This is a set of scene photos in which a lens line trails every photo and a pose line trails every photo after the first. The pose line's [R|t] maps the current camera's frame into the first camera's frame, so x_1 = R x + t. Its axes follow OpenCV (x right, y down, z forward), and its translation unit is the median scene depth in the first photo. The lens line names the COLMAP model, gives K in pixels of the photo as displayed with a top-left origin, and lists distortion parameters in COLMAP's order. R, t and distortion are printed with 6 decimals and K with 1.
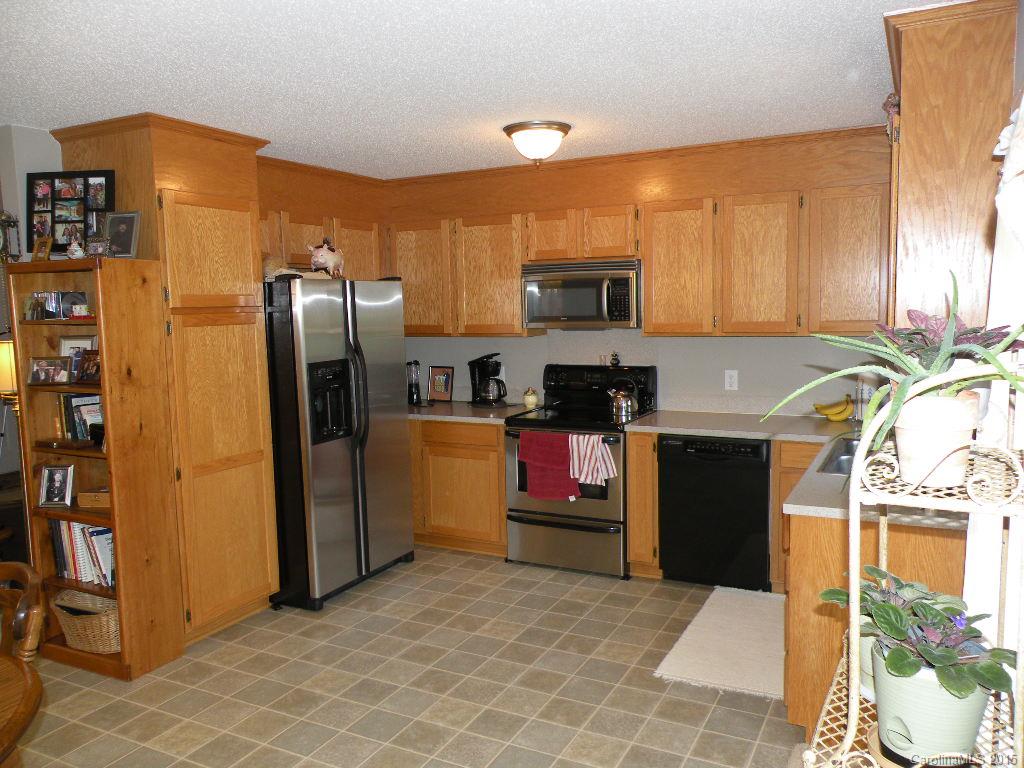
lens RADIAL K [[798.2, 0, 520.6], [0, 798.2, 385.4], [0, 0, 1]] dist [0.026220, 0.001802]
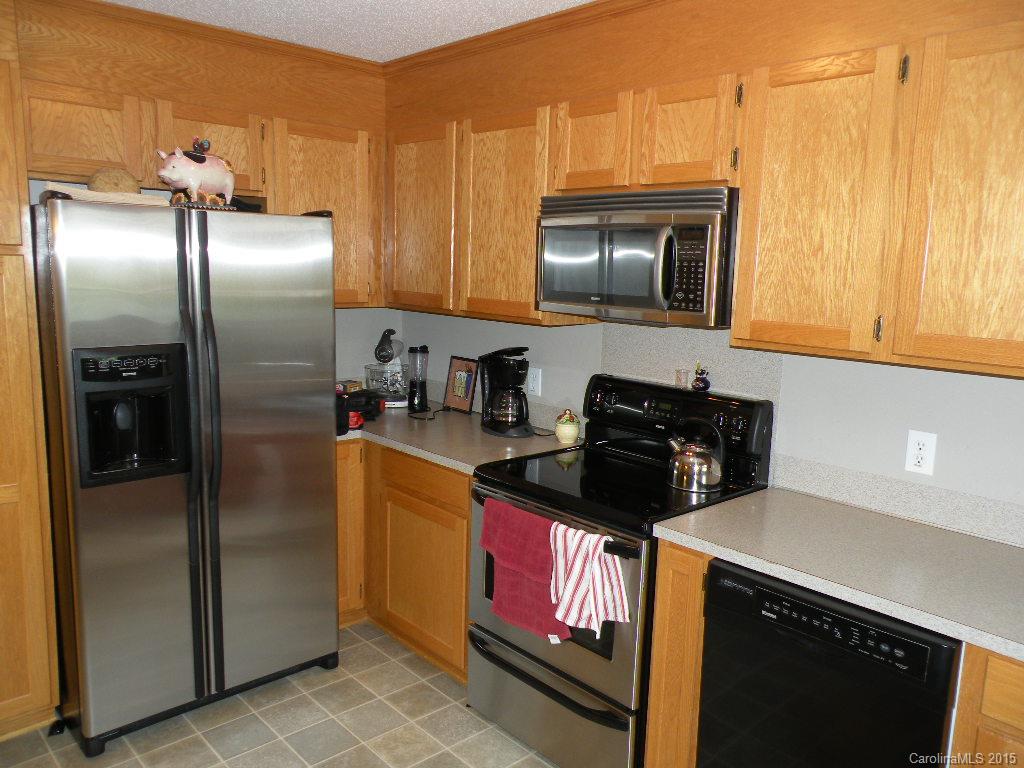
lens RADIAL K [[806.8, 0, 512.0], [0, 806.8, 384.0], [0, 0, 1]] dist [0.010154, -0.002093]
pose [[0.936613, 0.102089, -0.335161, 0.193202], [-0.087161, 0.994426, 0.059326, -0.054328], [0.339350, -0.026353, 0.940291, 0.472064]]
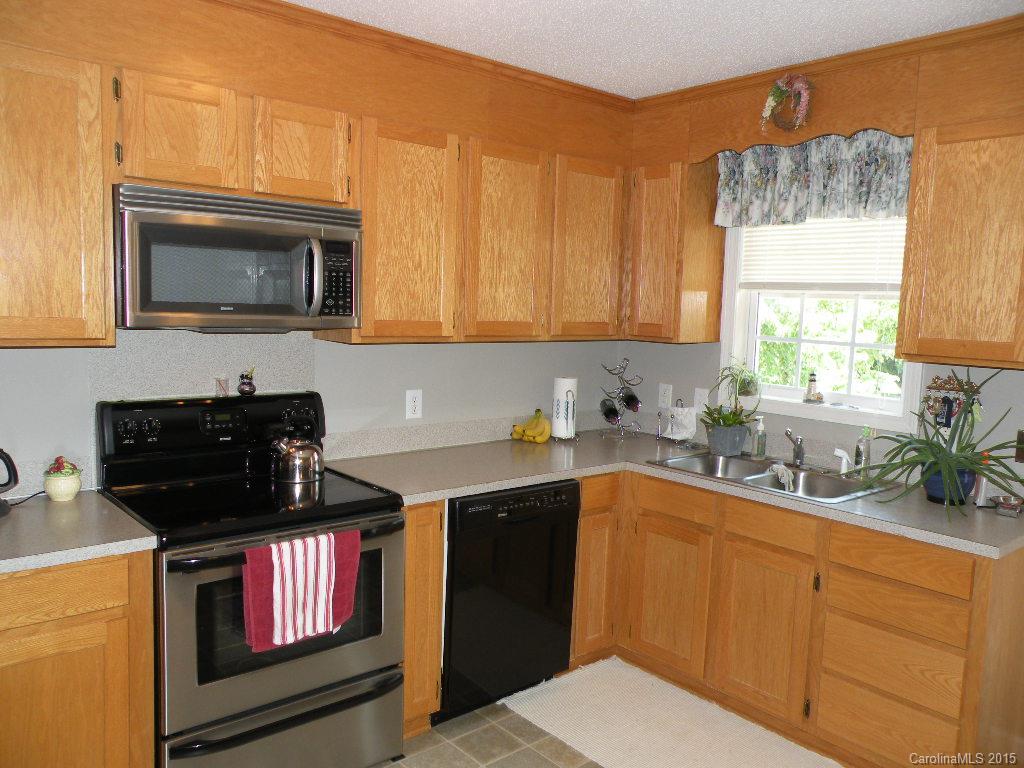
lens RADIAL K [[798.2, 0, 520.6], [0, 798.2, 385.4], [0, 0, 1]] dist [0.026220, 0.001802]
pose [[0.373560, -0.059636, 0.925687, -0.346768], [0.058709, 0.997451, 0.040567, -0.045834], [-0.925746, 0.039192, 0.376108, 0.653332]]
